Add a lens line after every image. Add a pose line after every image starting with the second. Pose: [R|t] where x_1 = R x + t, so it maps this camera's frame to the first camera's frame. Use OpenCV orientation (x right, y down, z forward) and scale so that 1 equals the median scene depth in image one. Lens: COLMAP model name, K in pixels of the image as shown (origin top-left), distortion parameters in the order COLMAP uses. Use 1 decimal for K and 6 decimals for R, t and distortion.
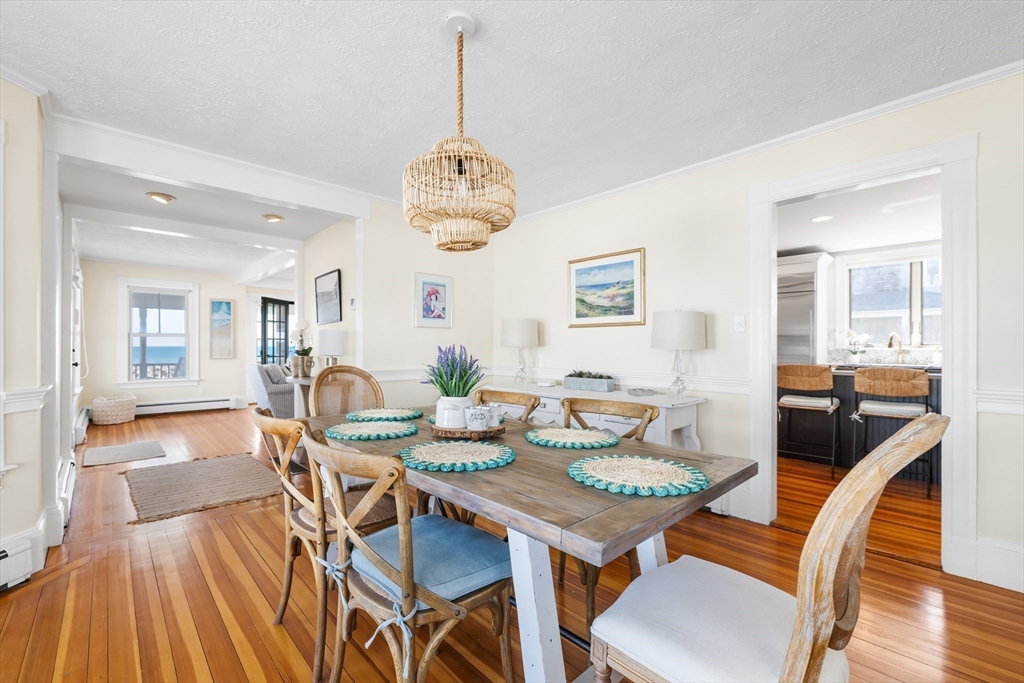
lens RADIAL K [[429.9, 0, 512.4], [0, 429.9, 352.0], [0, 0, 1]] dist [-0.001048, -0.000092]
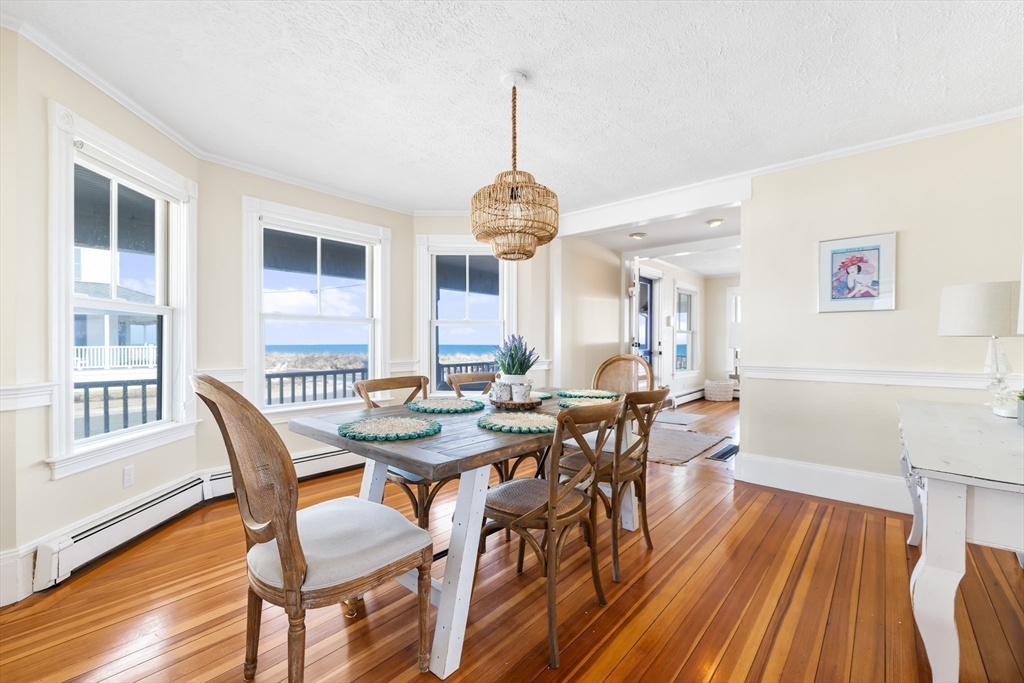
lens RADIAL K [[429.9, 0, 512.4], [0, 429.9, 352.0], [0, 0, 1]] dist [-0.001048, -0.000092]
pose [[0.096327, 0.020353, -0.995142, 0.481188], [-0.011329, 0.999749, 0.019350, 0.002847], [0.995285, 0.009410, 0.096534, 0.377249]]
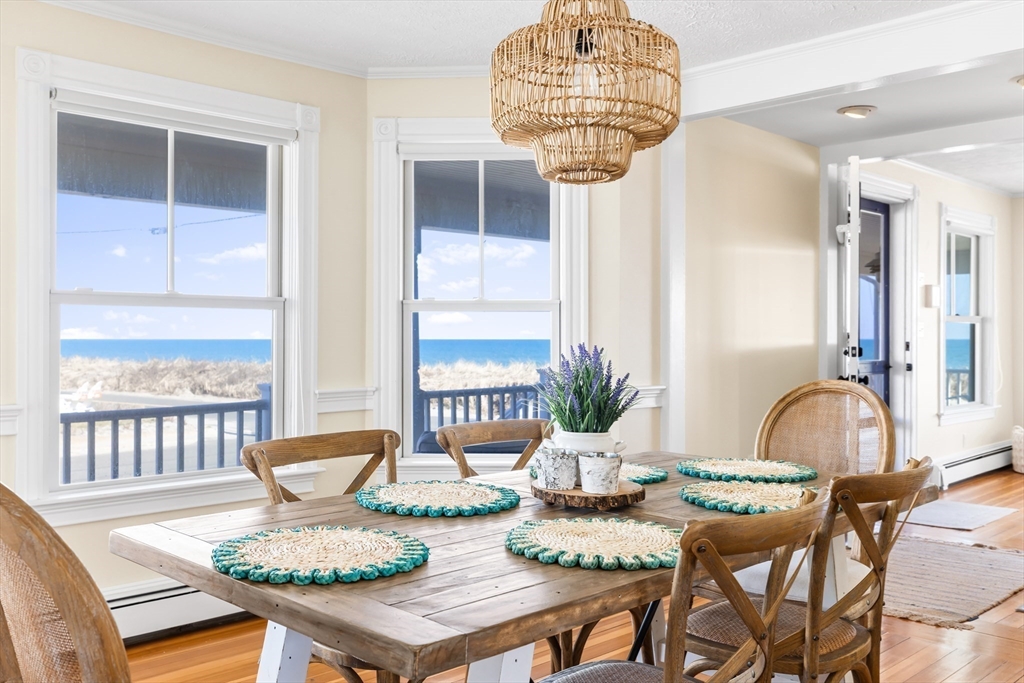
lens RADIAL K [[934.8, 0, 512.0], [0, 934.8, 341.5], [0, 0, 1]] dist [0.003311, 0.006900]
pose [[0.027121, 0.004102, -0.999624, 0.483403], [-0.009710, 0.999945, 0.003840, -0.012191], [0.999585, 0.009603, 0.027159, 0.375005]]
